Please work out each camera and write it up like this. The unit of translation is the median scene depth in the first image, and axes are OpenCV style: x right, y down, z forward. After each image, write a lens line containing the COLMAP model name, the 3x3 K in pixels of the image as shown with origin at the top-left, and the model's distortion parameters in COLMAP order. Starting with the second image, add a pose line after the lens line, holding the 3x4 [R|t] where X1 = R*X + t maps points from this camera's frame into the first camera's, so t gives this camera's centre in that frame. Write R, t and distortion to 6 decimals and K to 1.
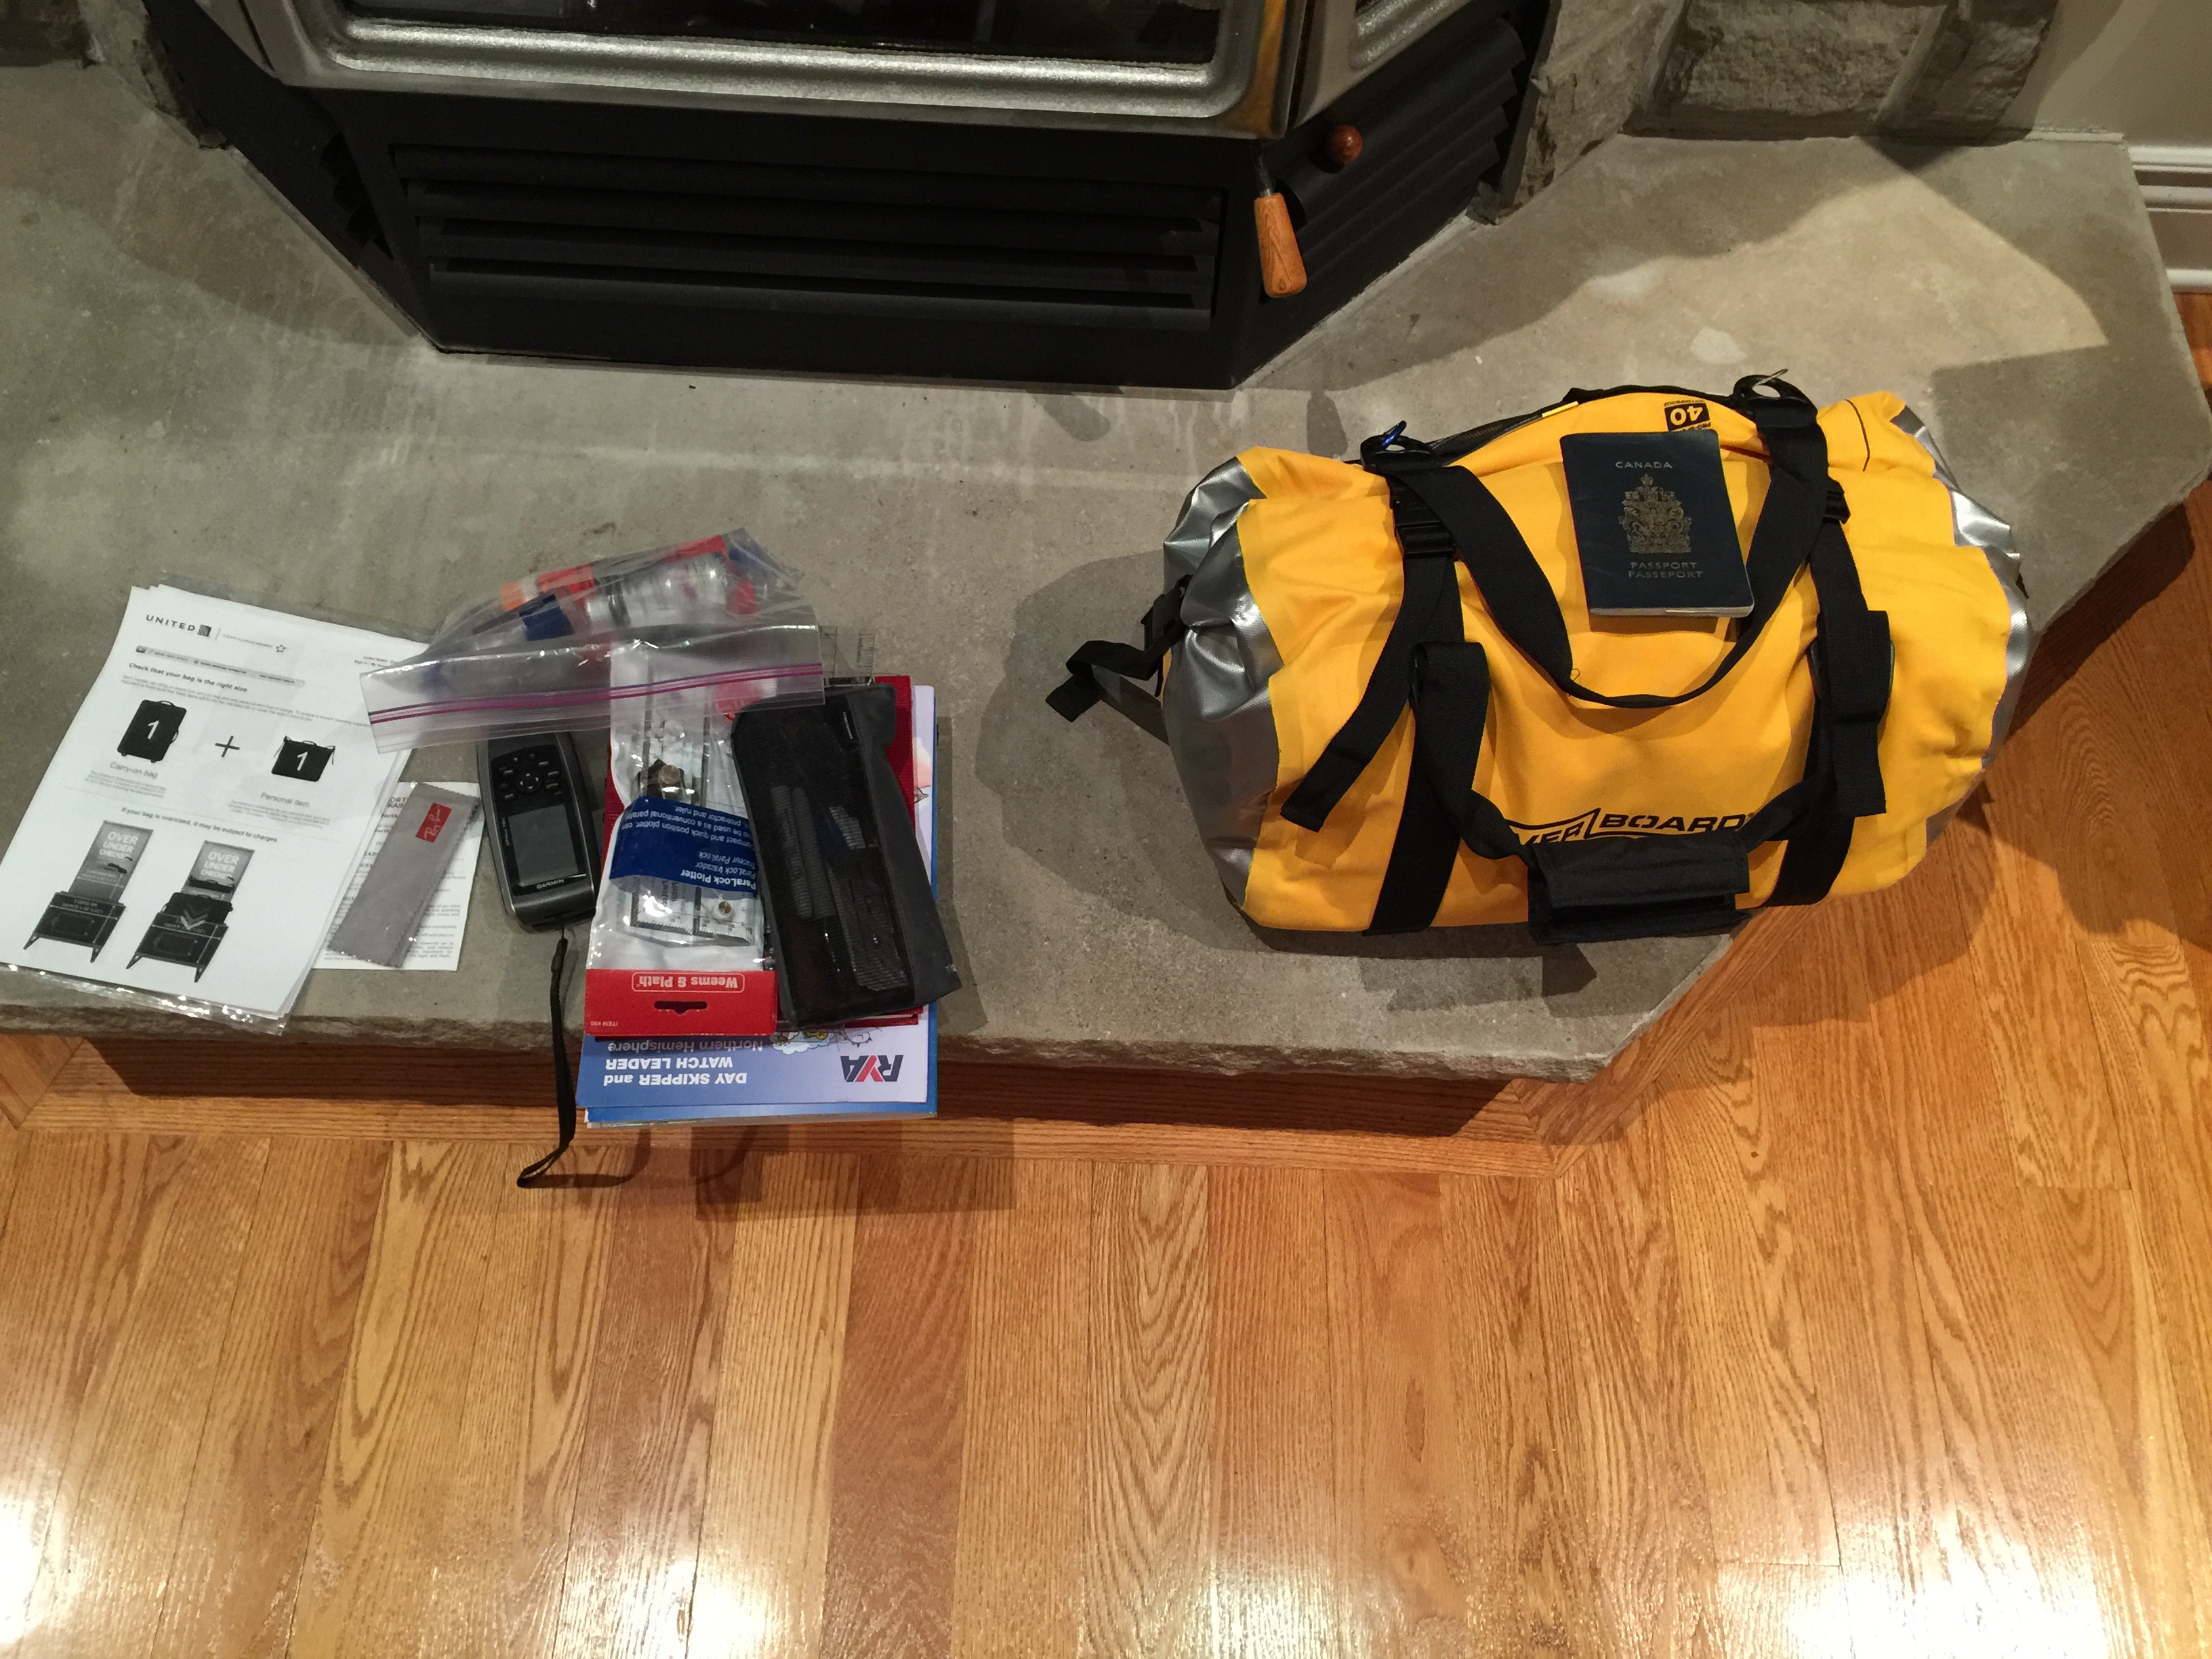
lens RADIAL K [[1869.2, 0, 1084.7], [0, 1869.2, 822.5], [0, 0, 1]] dist [0.084346, -0.117420]
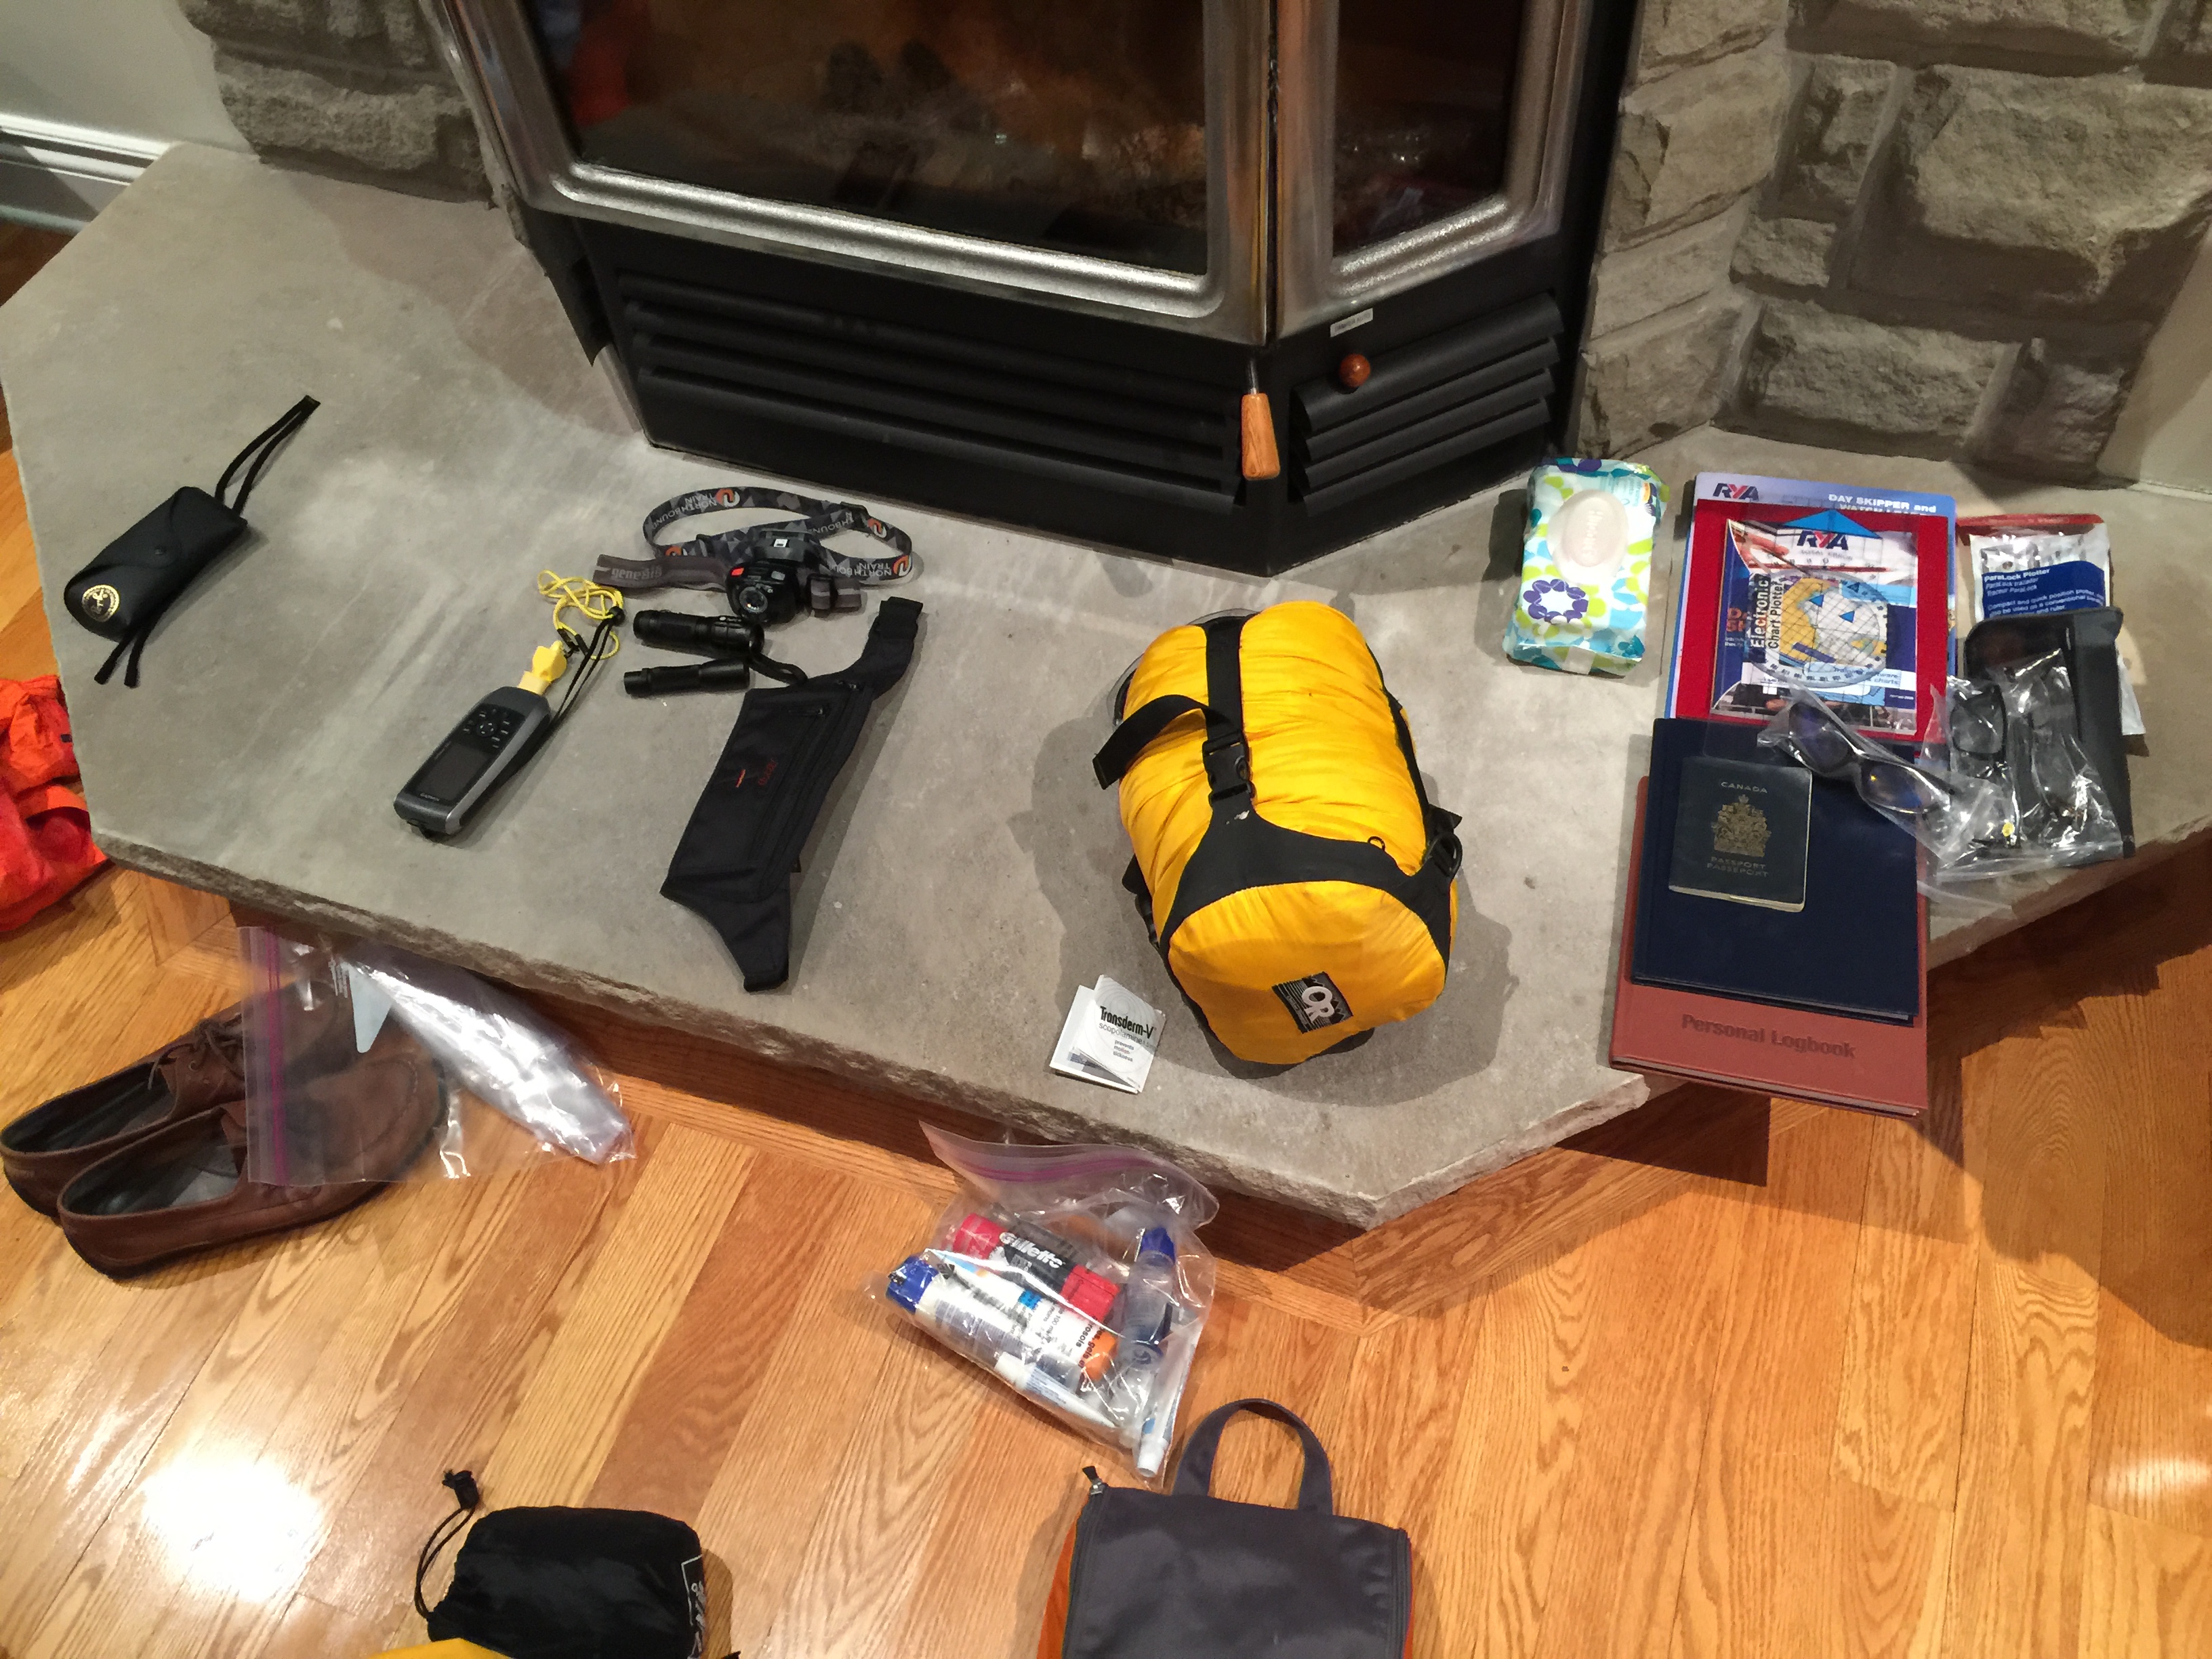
lens RADIAL K [[1869.2, 0, 1110.9], [0, 1869.2, 828.7], [0, 0, 1]] dist [0.084346, -0.117420]
pose [[0.945774, 0.196518, -0.258634, 0.313938], [-0.234793, 0.963810, -0.126262, 0.078441], [0.224461, 0.180141, 0.957688, -0.066351]]
